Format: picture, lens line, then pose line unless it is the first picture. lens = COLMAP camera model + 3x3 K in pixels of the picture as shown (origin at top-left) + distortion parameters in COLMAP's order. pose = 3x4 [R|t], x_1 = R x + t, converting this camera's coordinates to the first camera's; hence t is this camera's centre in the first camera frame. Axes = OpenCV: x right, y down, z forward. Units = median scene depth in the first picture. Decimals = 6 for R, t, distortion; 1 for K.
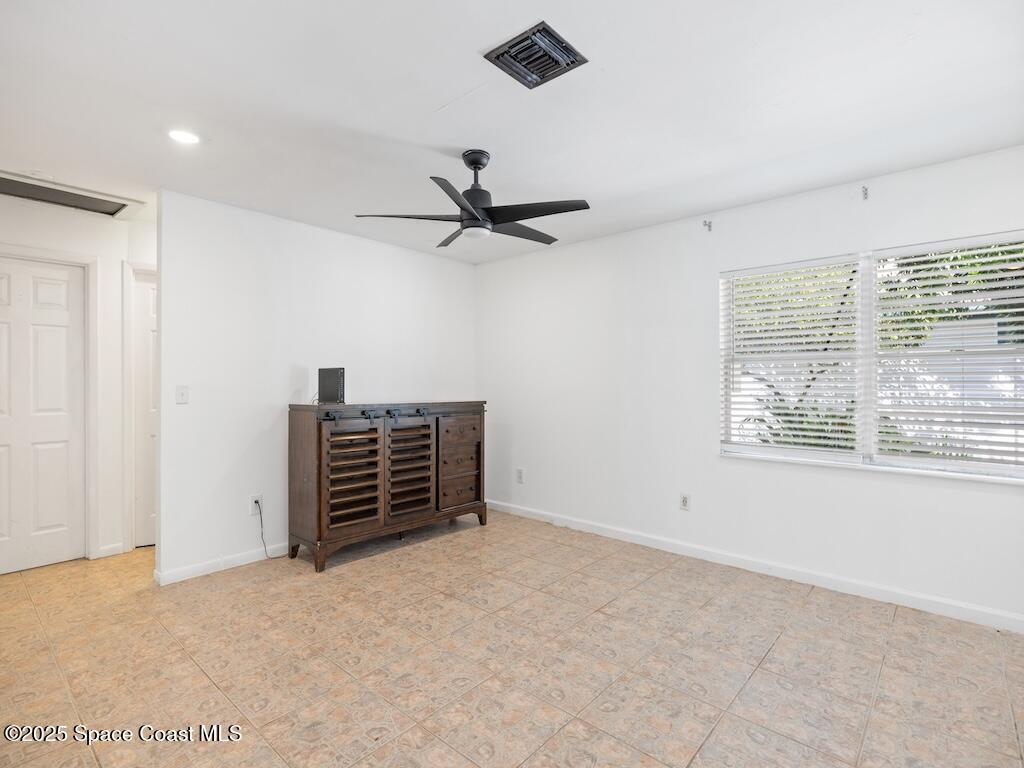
lens RADIAL K [[505.3, 0, 508.5], [0, 505.3, 382.2], [0, 0, 1]] dist [-0.001992, -0.000167]
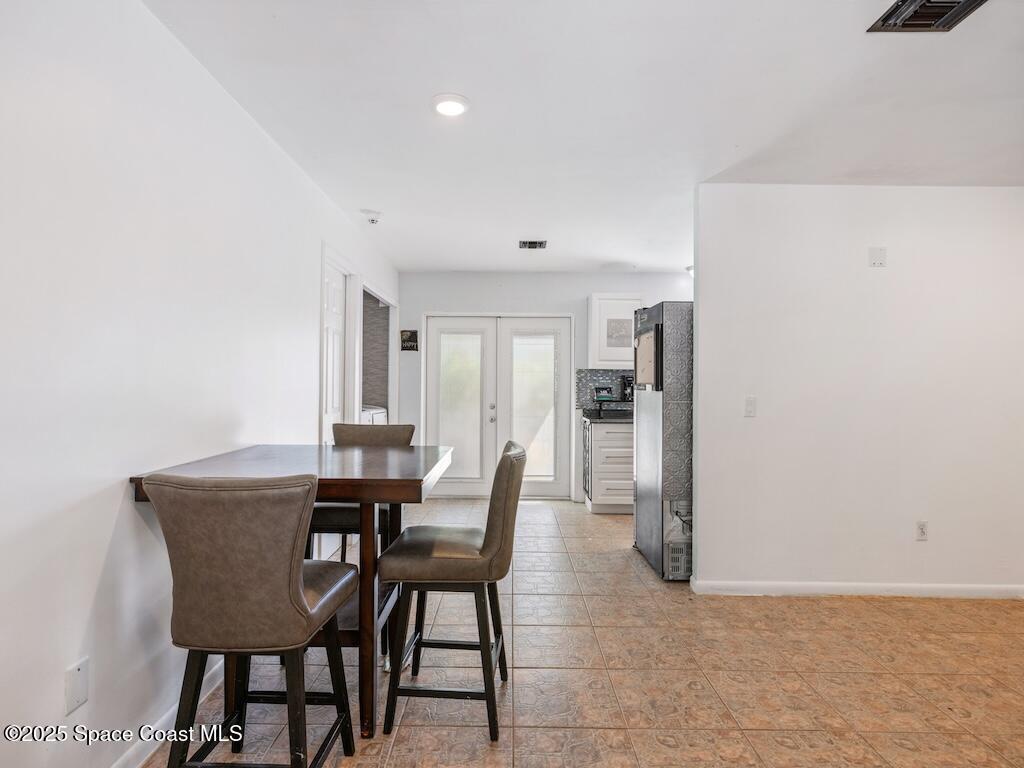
lens RADIAL K [[544.6, 0, 508.6], [0, 544.6, 379.3], [0, 0, 1]] dist [-0.002099, 0.001392]
pose [[-0.751907, -0.012394, -0.659152, 0.664216], [-0.009709, 0.999923, -0.007726, 0.003428], [0.659197, 0.000591, -0.751970, 0.665412]]
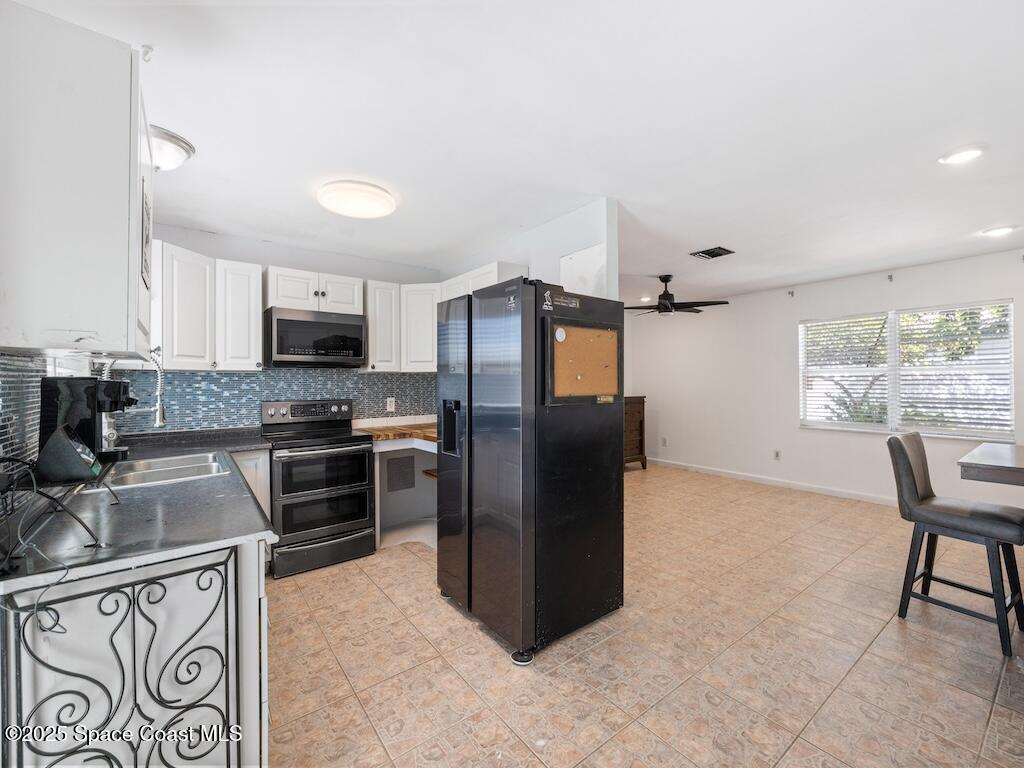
lens RADIAL K [[428.7, 0, 508.8], [0, 428.7, 382.8], [0, 0, 1]] dist [0.001519, 0.000253]
pose [[0.979271, -0.007499, -0.202415, -0.270602], [0.008001, 0.999967, 0.001665, -0.018283], [0.202395, -0.003251, 0.979298, -0.669507]]
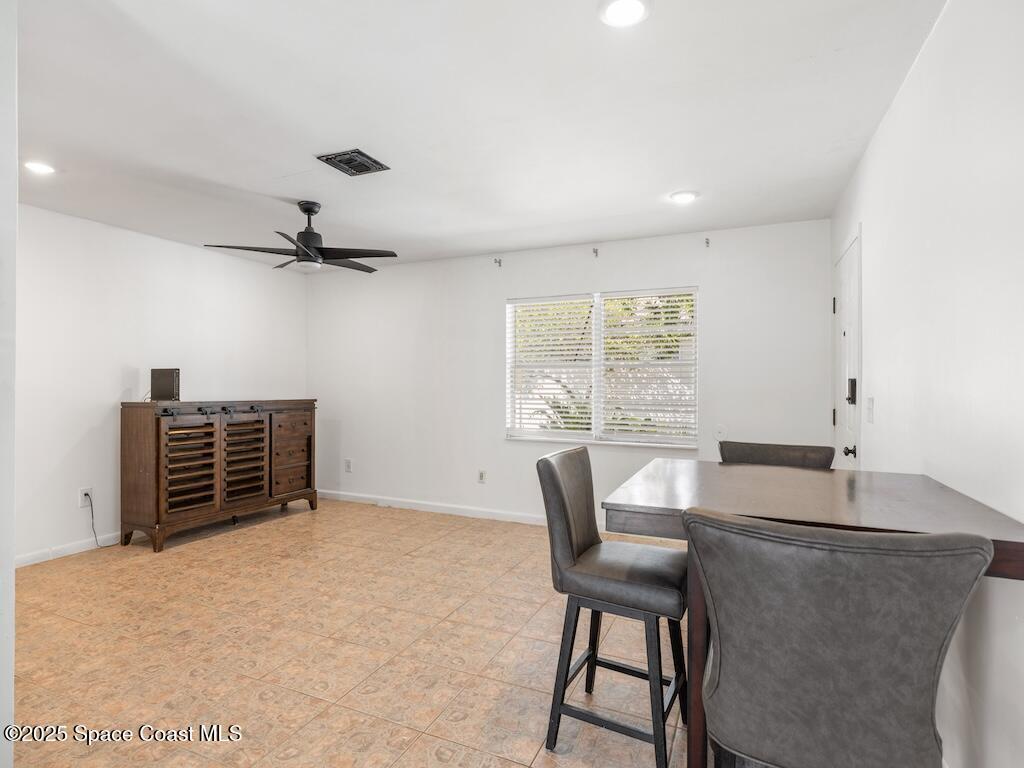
lens RADIAL K [[537.8, 0, 510.4], [0, 537.8, 387.2], [0, 0, 1]] dist [-0.002963, -0.000084]
pose [[0.954182, 0.002149, 0.299219, 0.011731], [-0.004208, 0.999972, 0.006236, 0.001670], [-0.299197, -0.007210, 0.954164, -0.356824]]
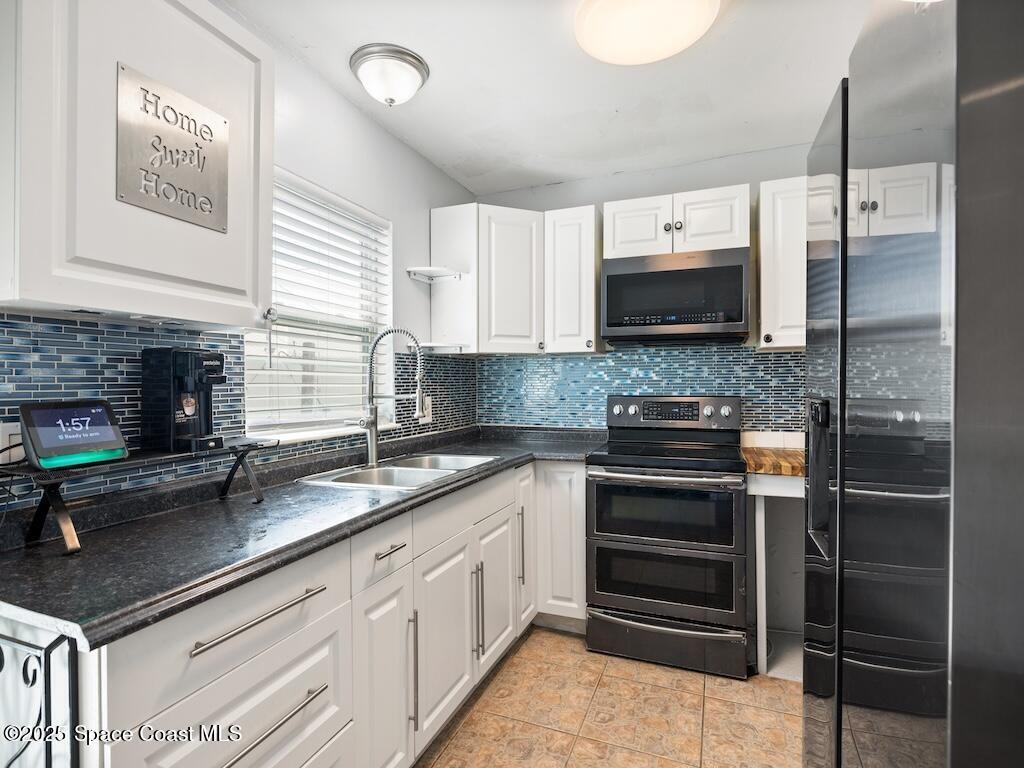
lens RADIAL K [[507.5, 0, 511.5], [0, 507.5, 386.5], [0, 0, 1]] dist [-0.000586, 0.000078]
pose [[0.326769, 0.004204, -0.945095, -0.275258], [0.002805, 0.999981, 0.005418, 0.002223], [0.945100, -0.004421, 0.326752, -0.252337]]
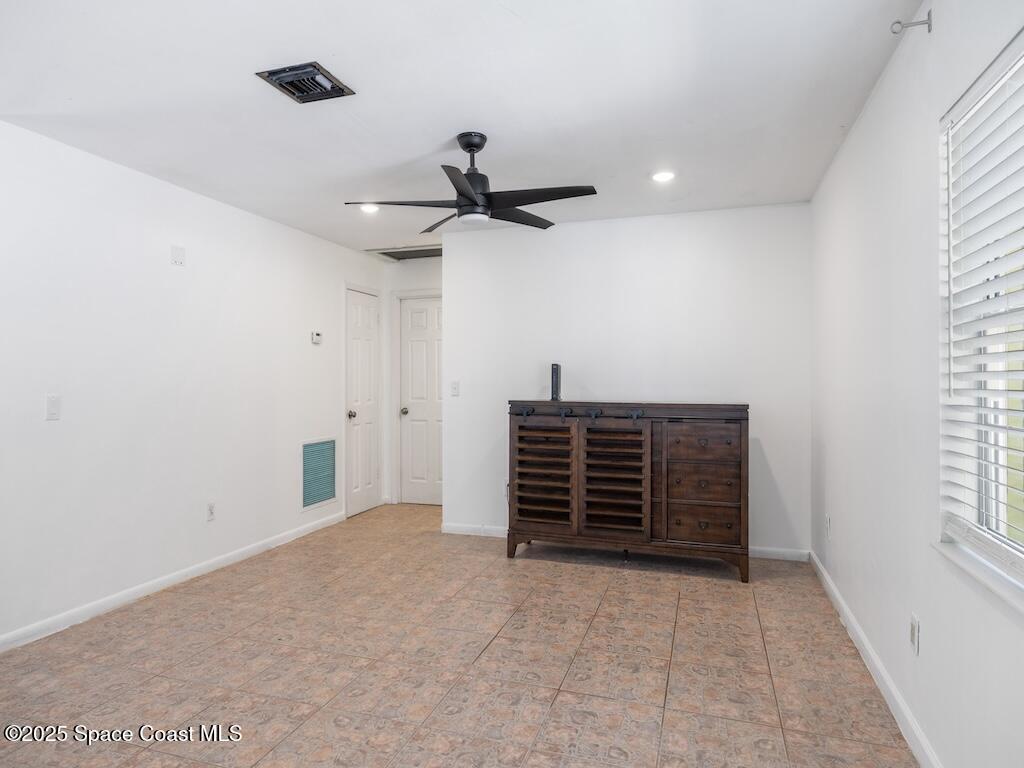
lens RADIAL K [[611.7, 0, 501.3], [0, 611.7, 380.0], [0, 0, 1]] dist [0.001760, 0.000730]
pose [[0.389908, -0.000874, -0.920853, 0.798080], [0.003910, 0.999992, 0.000707, 0.001262], [0.920845, -0.003876, 0.389909, 0.481011]]
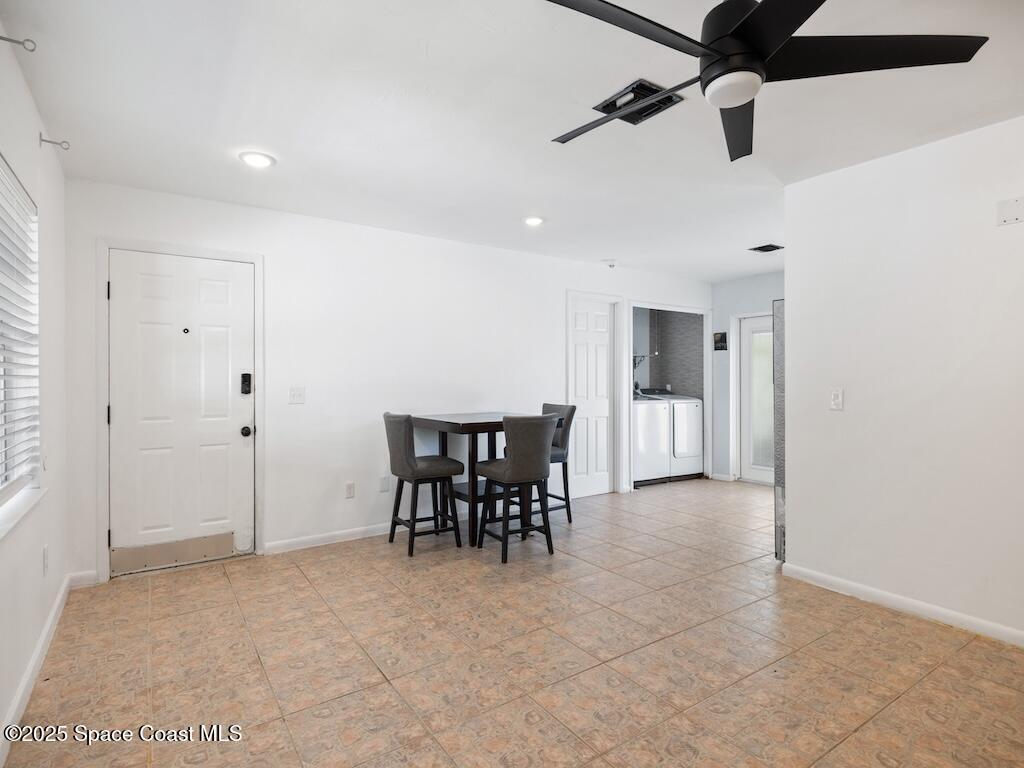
lens RADIAL K [[541.7, 0, 508.0], [0, 541.7, 373.2], [0, 0, 1]] dist [0.000431, 0.000893]
pose [[-0.967930, 0.003540, 0.251197, 0.015780], [0.001476, 0.999964, -0.008402, 0.002293], [-0.251217, -0.007762, -0.967900, 1.281752]]
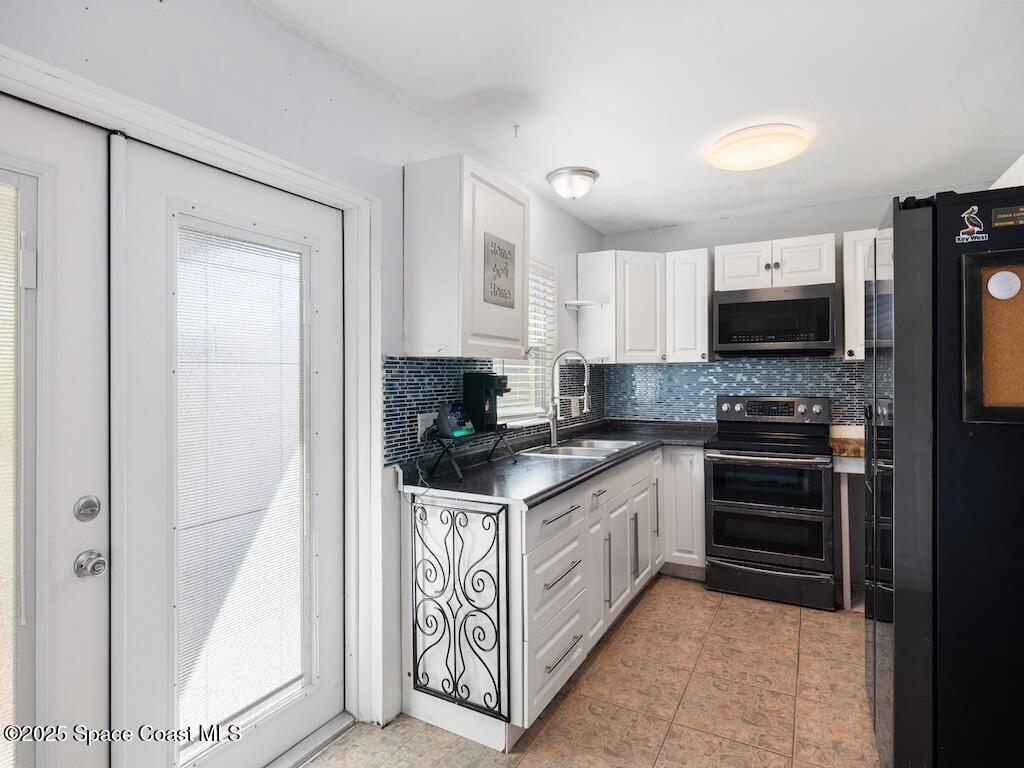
lens RADIAL K [[541.7, 0, 508.0], [0, 541.7, 373.2], [0, 0, 1]] dist [0.000431, 0.000893]
pose [[0.204854, -0.006570, -0.978770, -0.002842], [0.004473, 0.999973, -0.005776, -0.020339], [0.978782, -0.003195, 0.204878, -0.483853]]
